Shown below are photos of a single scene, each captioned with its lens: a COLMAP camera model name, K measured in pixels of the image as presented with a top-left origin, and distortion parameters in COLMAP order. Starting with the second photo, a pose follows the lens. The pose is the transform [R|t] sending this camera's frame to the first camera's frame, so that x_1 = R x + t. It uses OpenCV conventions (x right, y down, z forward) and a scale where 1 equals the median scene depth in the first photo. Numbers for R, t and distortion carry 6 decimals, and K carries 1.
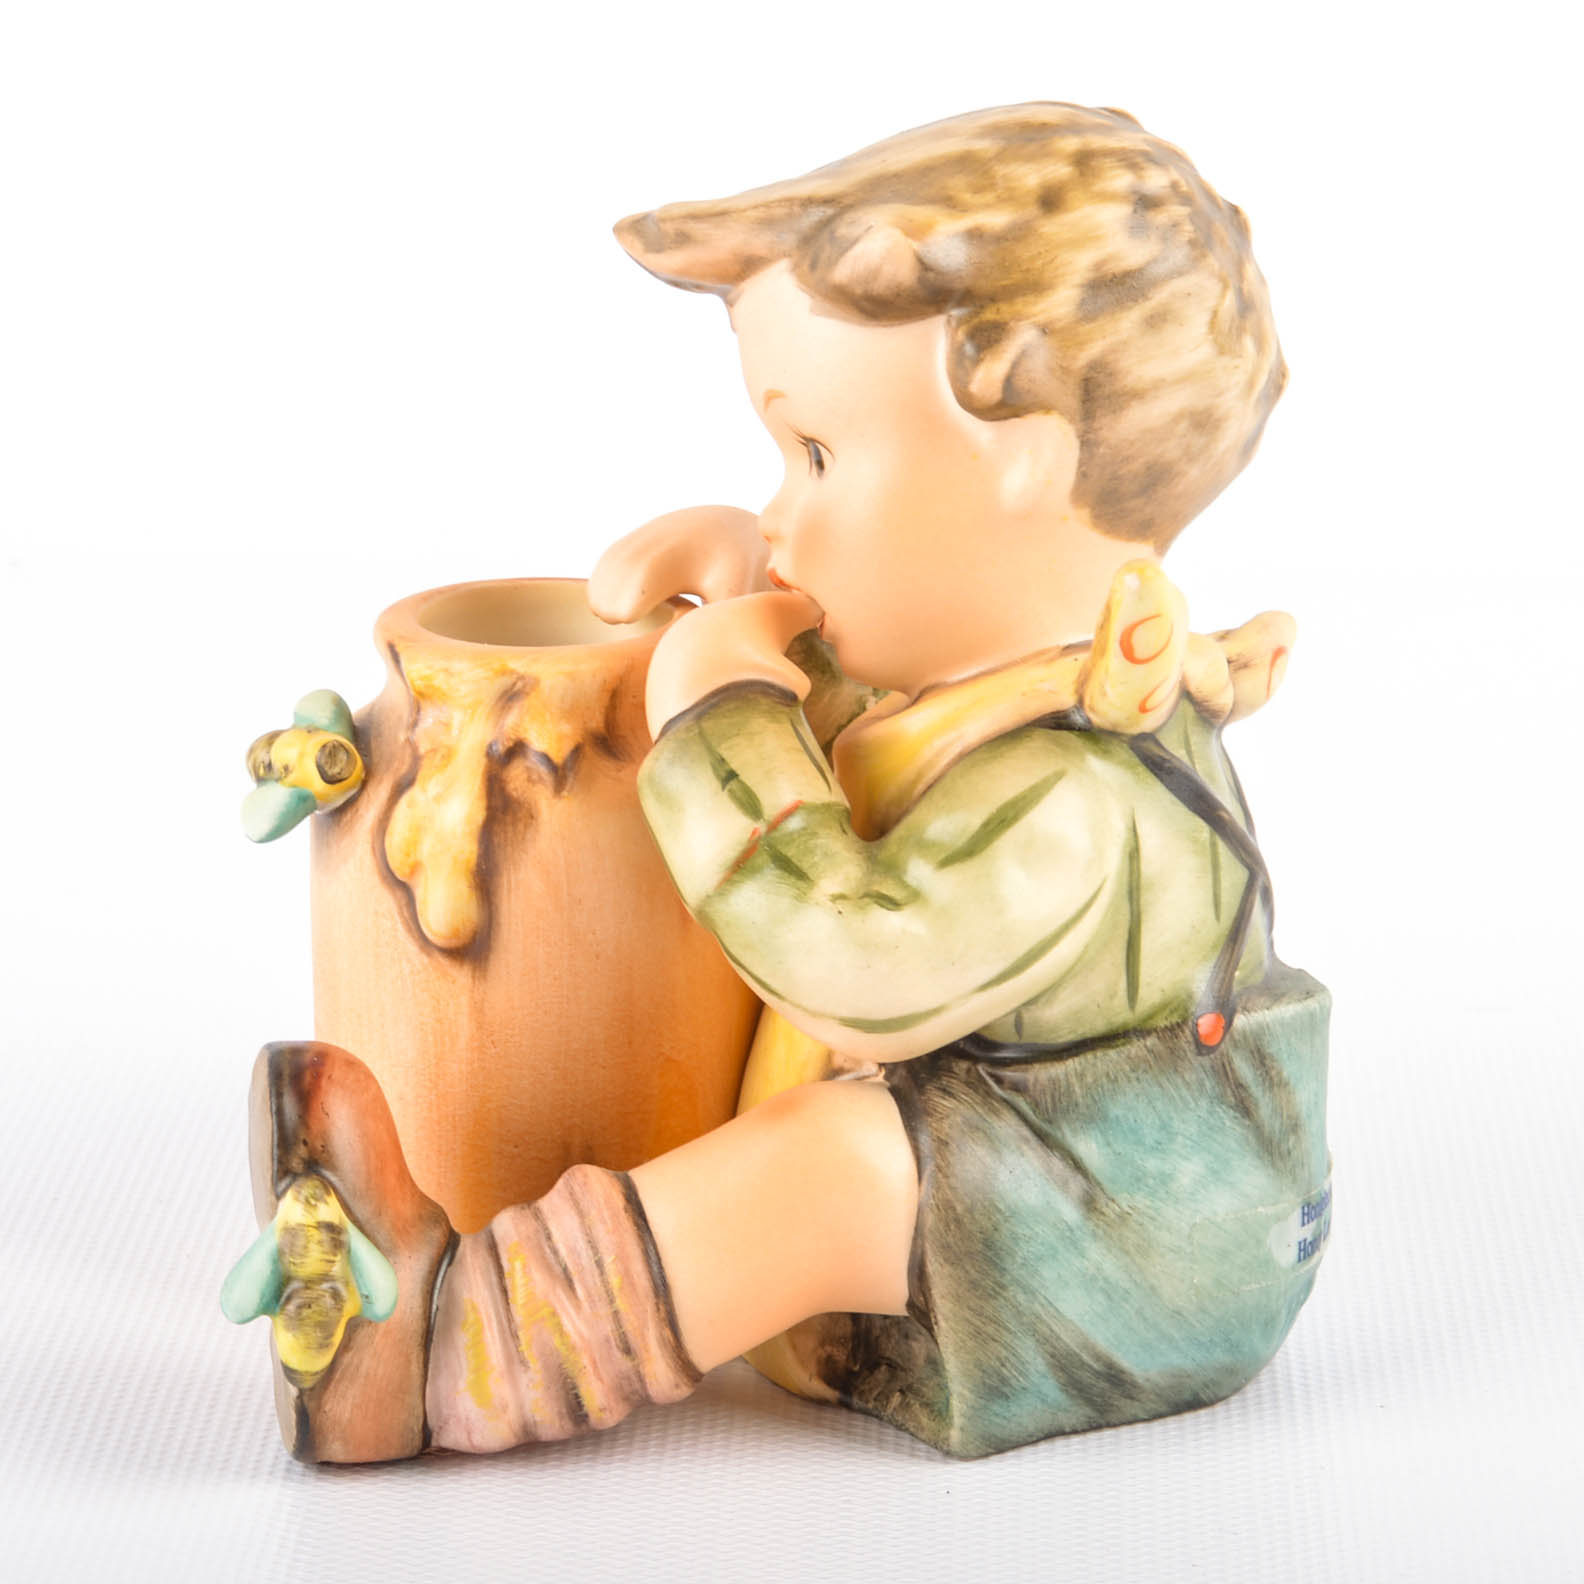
lens RADIAL K [[5665.8, 0, 796.6], [0, 5665.8, 785.7], [0, 0, 1]] dist [0.019231, 0.000000]
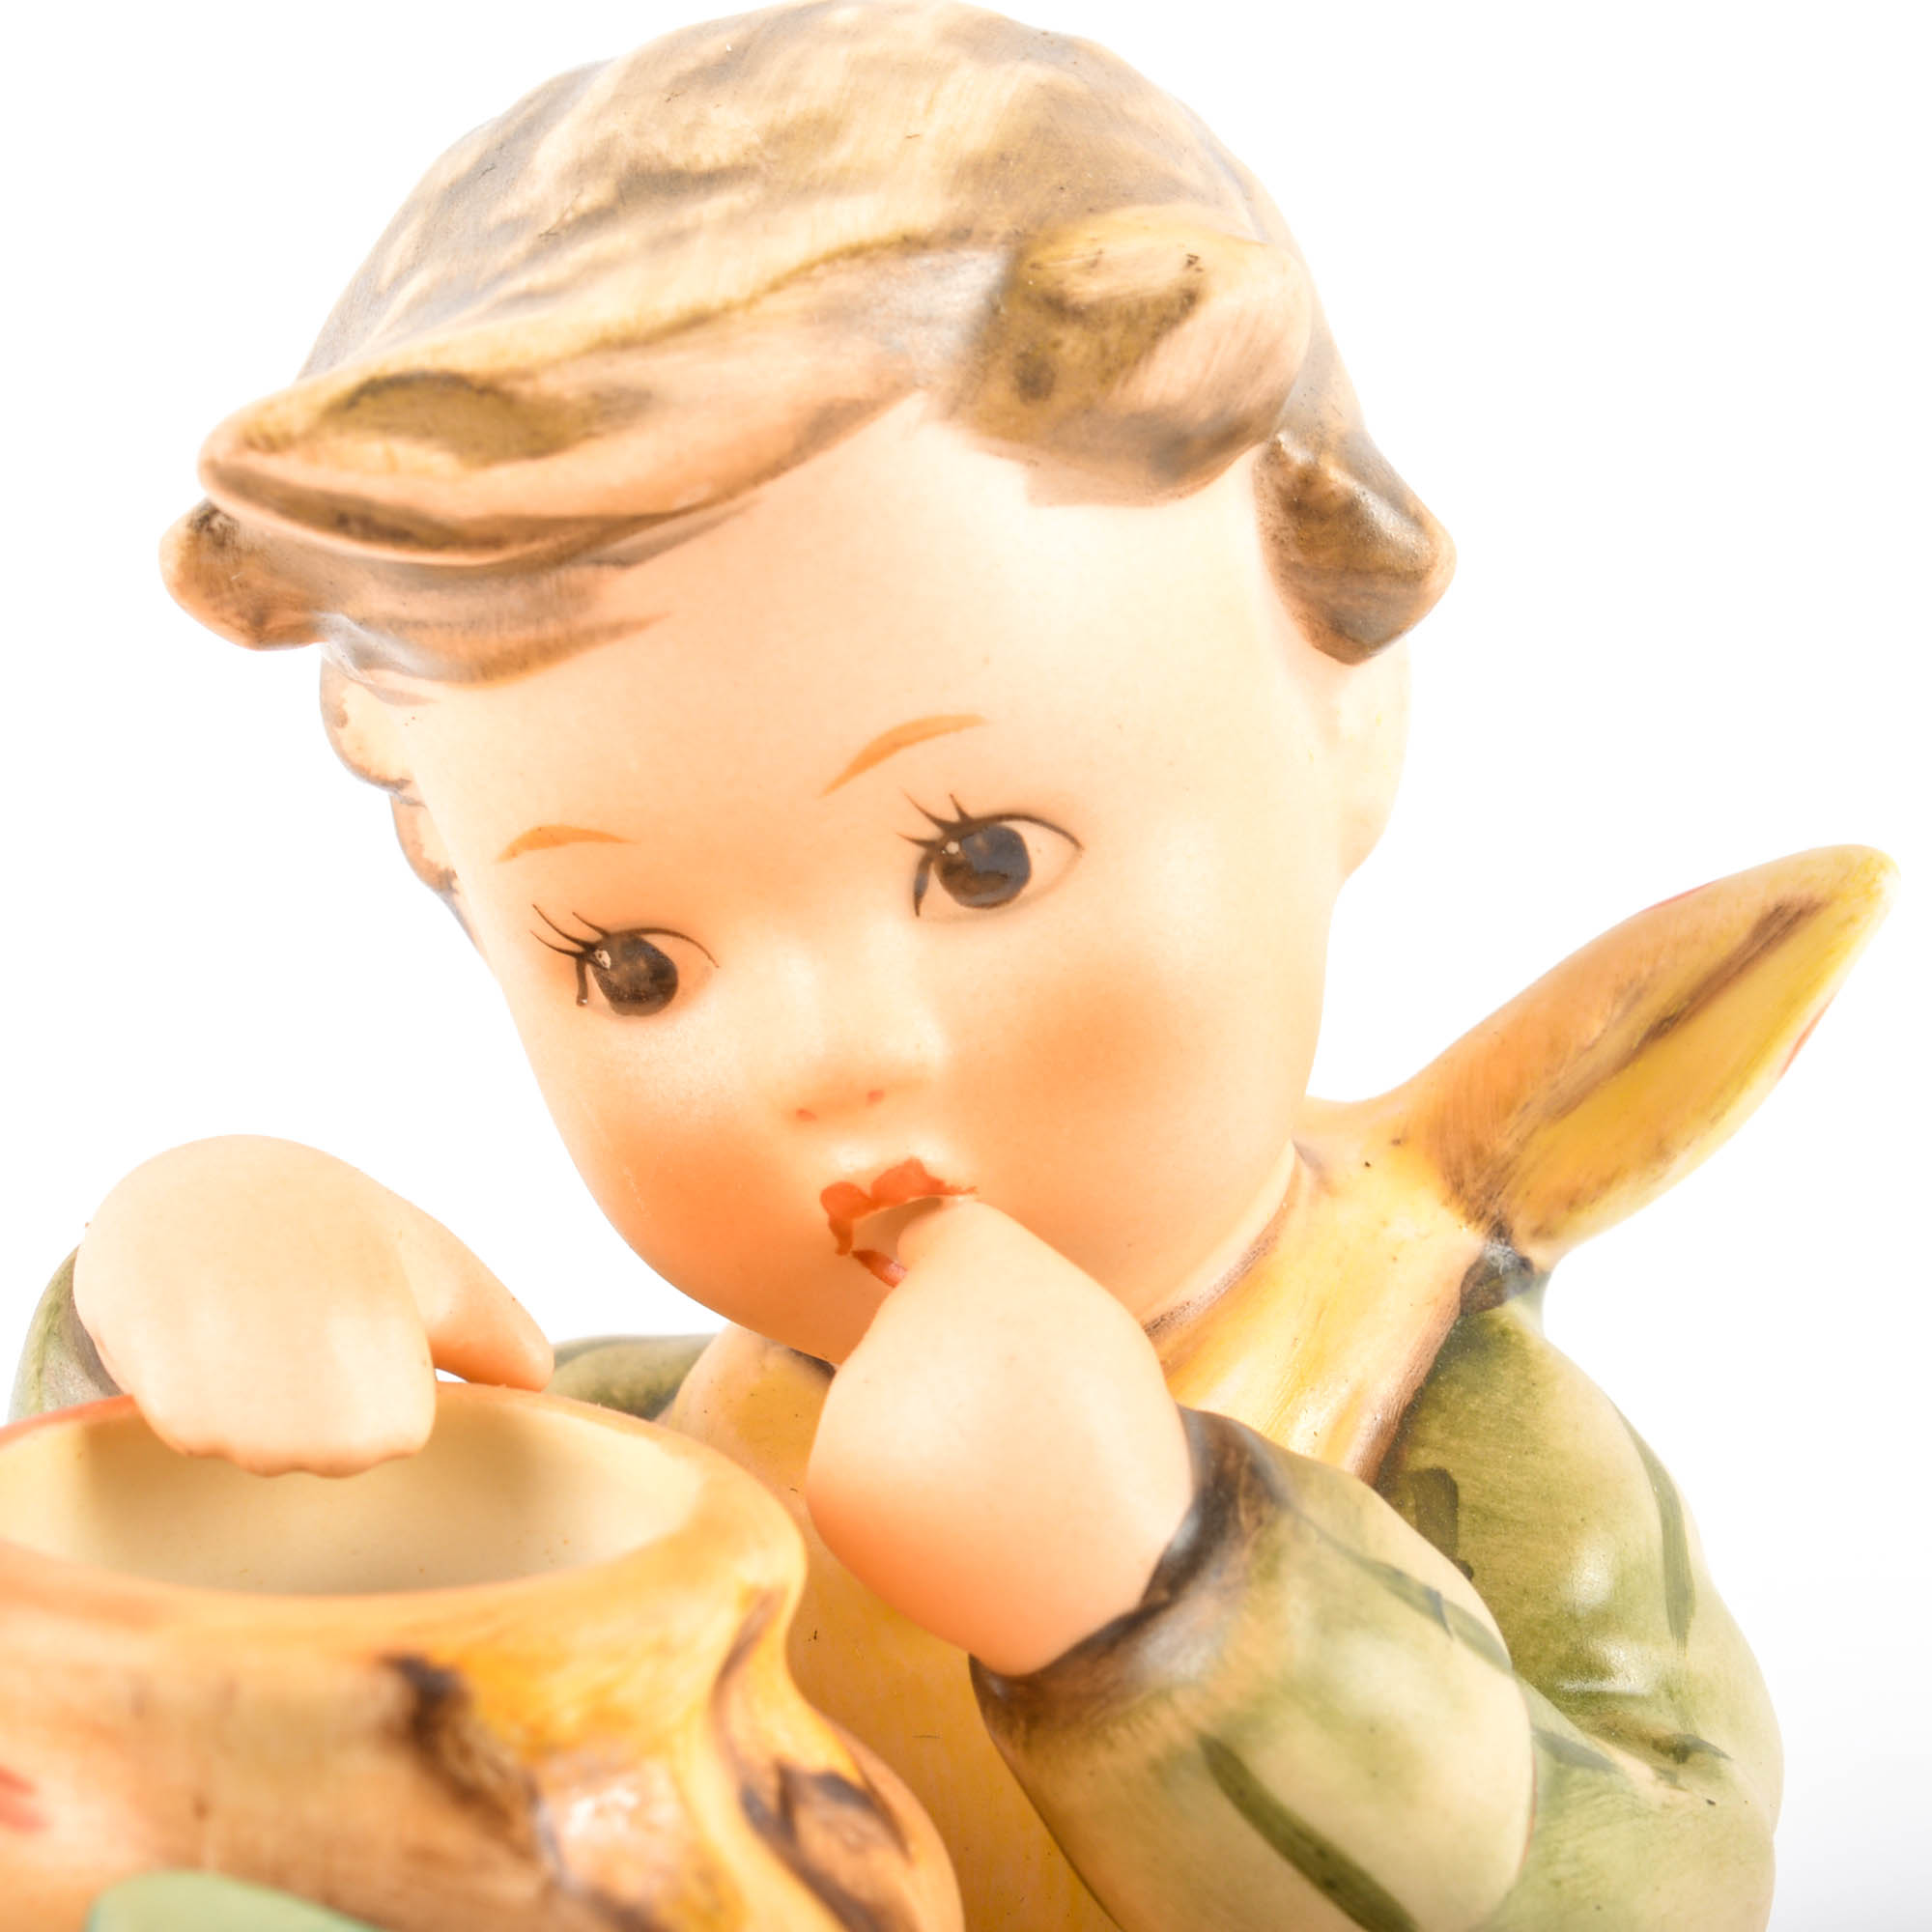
lens RADIAL K [[6489.4, 0, 961.3], [0, 6489.4, 978.1], [0, 0, 1]] dist [0.029469, 0.000000]
pose [[0.308691, -0.207881, 0.928168, -0.439994], [0.255153, 0.958157, 0.129738, -0.112253], [-0.916301, 0.196776, 0.348816, 0.844667]]
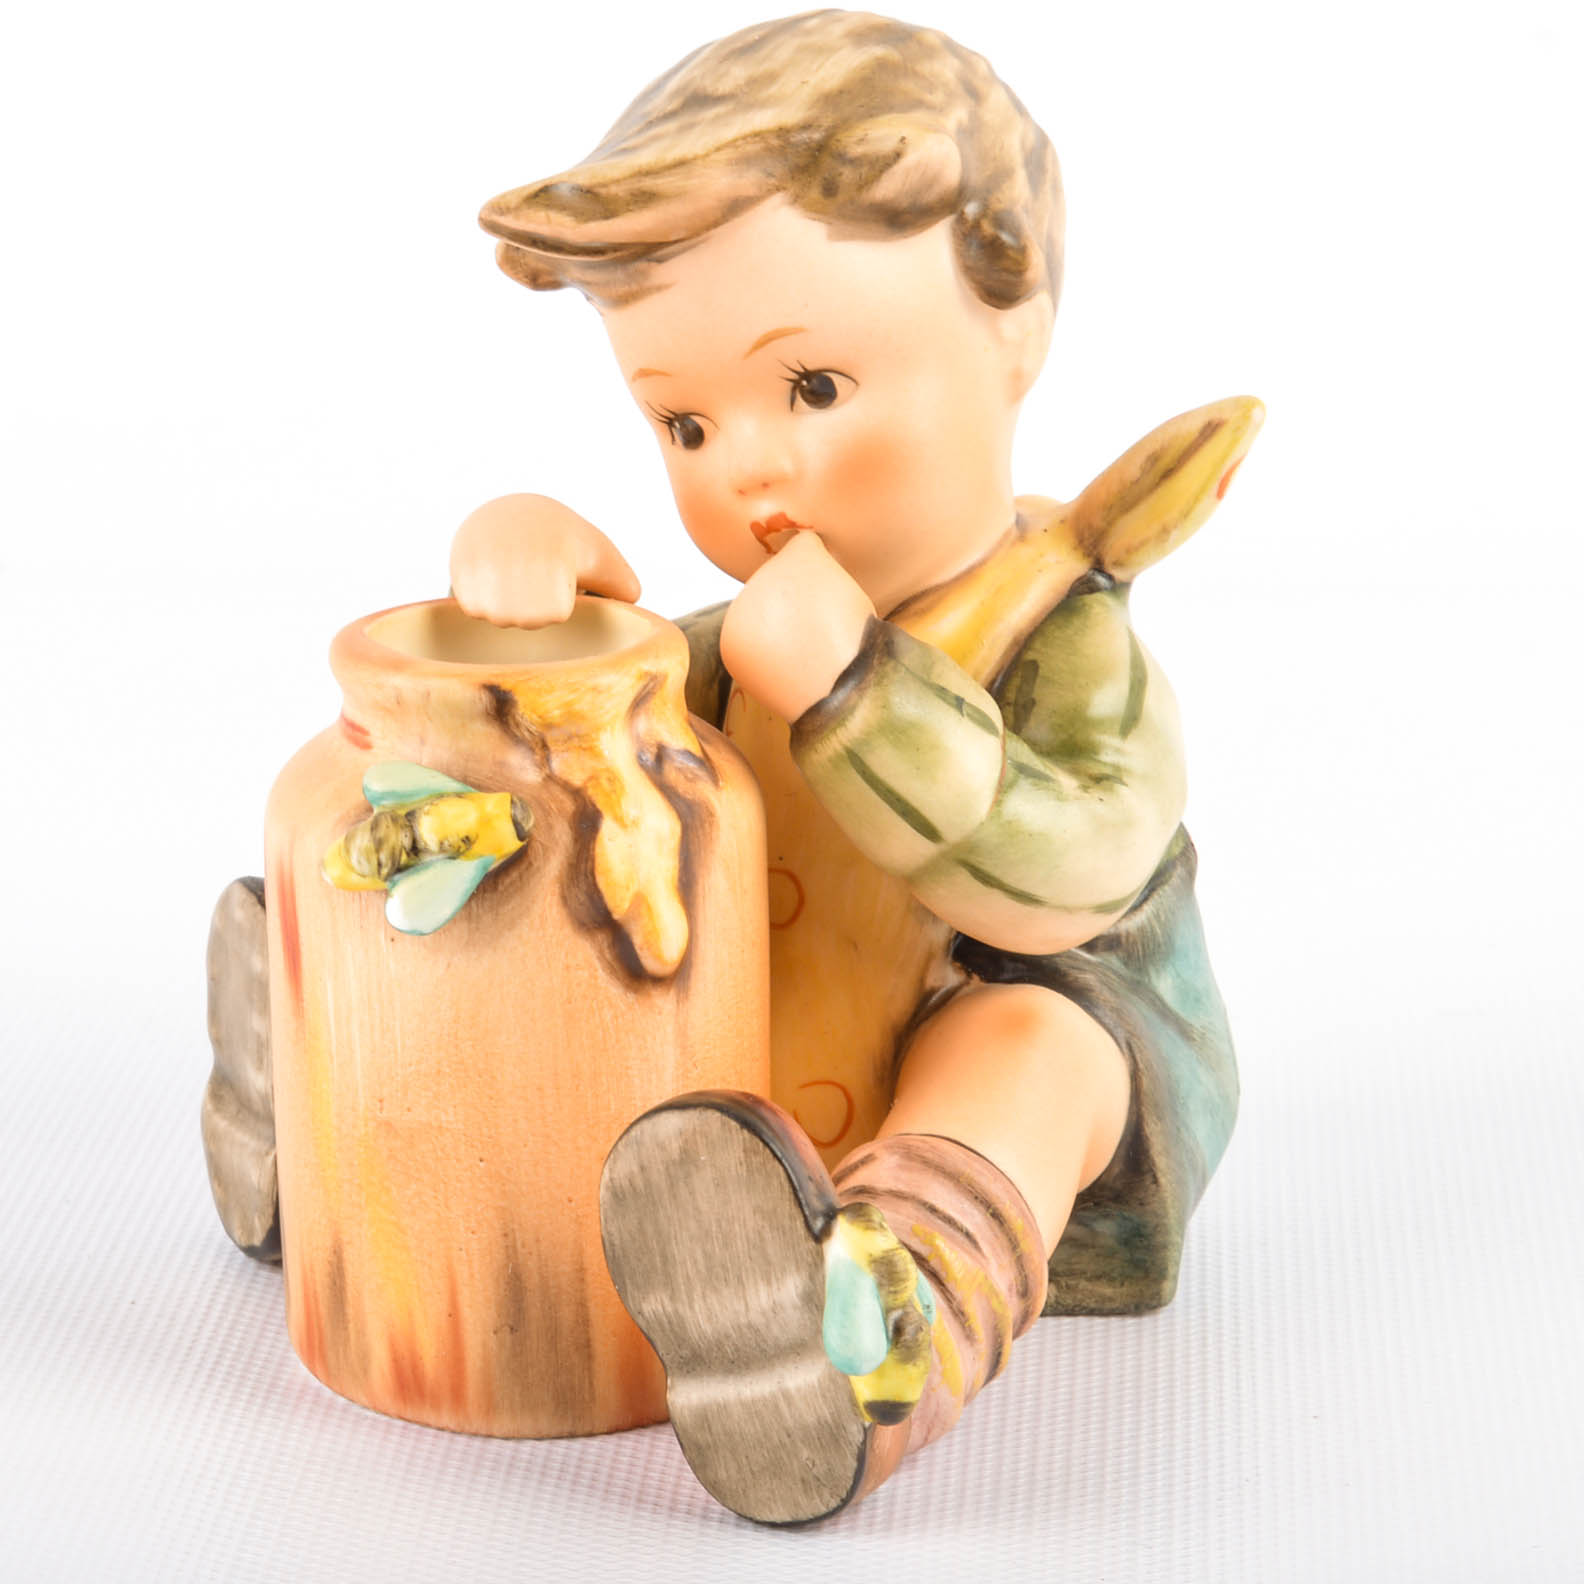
lens RADIAL K [[5665.8, 0, 790.8], [0, 5665.8, 788.9], [0, 0, 1]] dist [0.019231, 0.000000]
pose [[0.570576, -0.231714, 0.787878, -0.795261], [0.244812, 0.963743, 0.106144, -0.097242], [-0.783907, 0.132318, 0.606615, 0.419663]]
